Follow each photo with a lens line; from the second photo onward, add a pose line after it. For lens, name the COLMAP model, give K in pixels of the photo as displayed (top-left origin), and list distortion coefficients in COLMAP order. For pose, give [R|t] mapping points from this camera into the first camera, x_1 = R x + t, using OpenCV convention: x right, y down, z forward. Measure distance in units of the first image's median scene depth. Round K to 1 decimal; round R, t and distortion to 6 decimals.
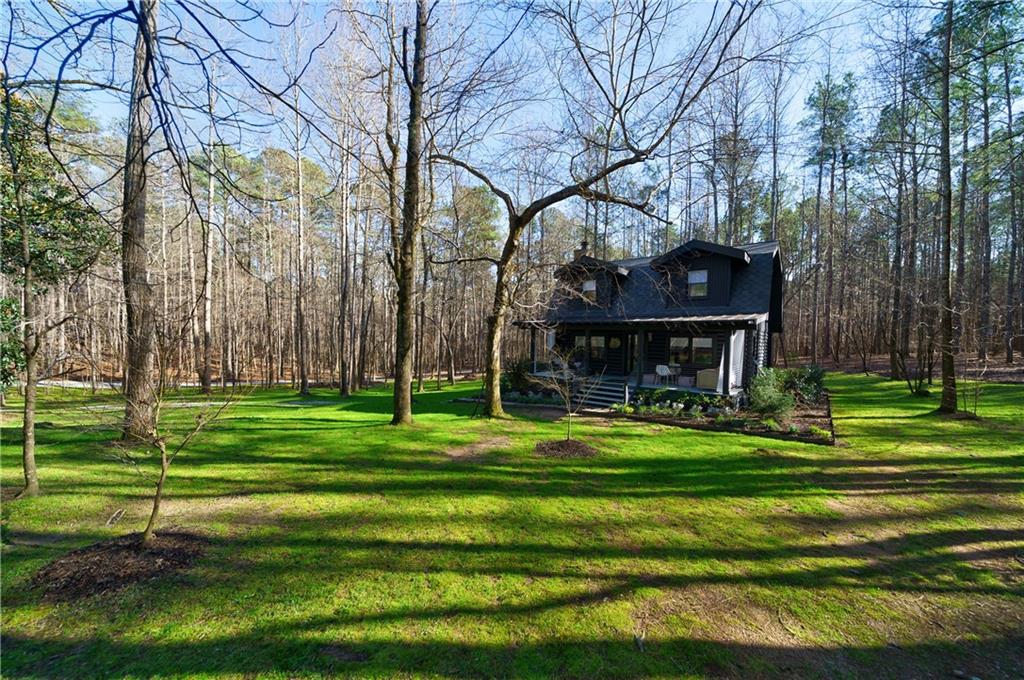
lens RADIAL K [[349.8, 0, 509.7], [0, 349.8, 340.0], [0, 0, 1]] dist [-0.012533, 0.000202]
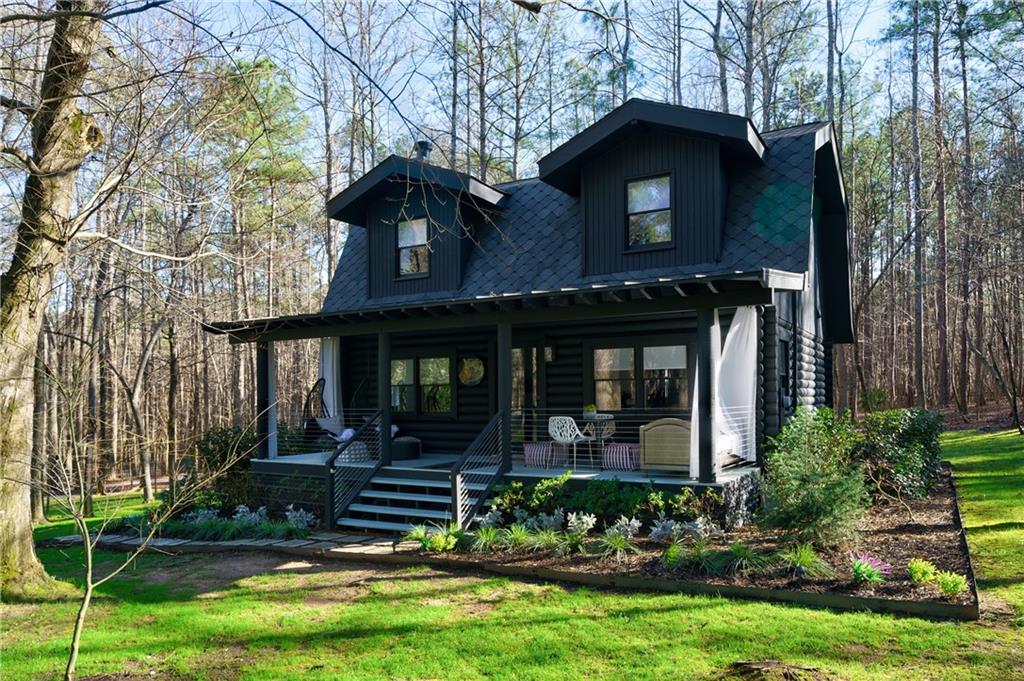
lens RADIAL K [[683.7, 0, 509.6], [0, 683.7, 383.3], [0, 0, 1]] dist [-0.005318, -0.004661]
pose [[0.984312, -0.027430, 0.174293, 0.271242], [0.033294, 0.998971, -0.030812, 0.061938], [-0.173268, 0.036131, 0.984212, 0.296758]]
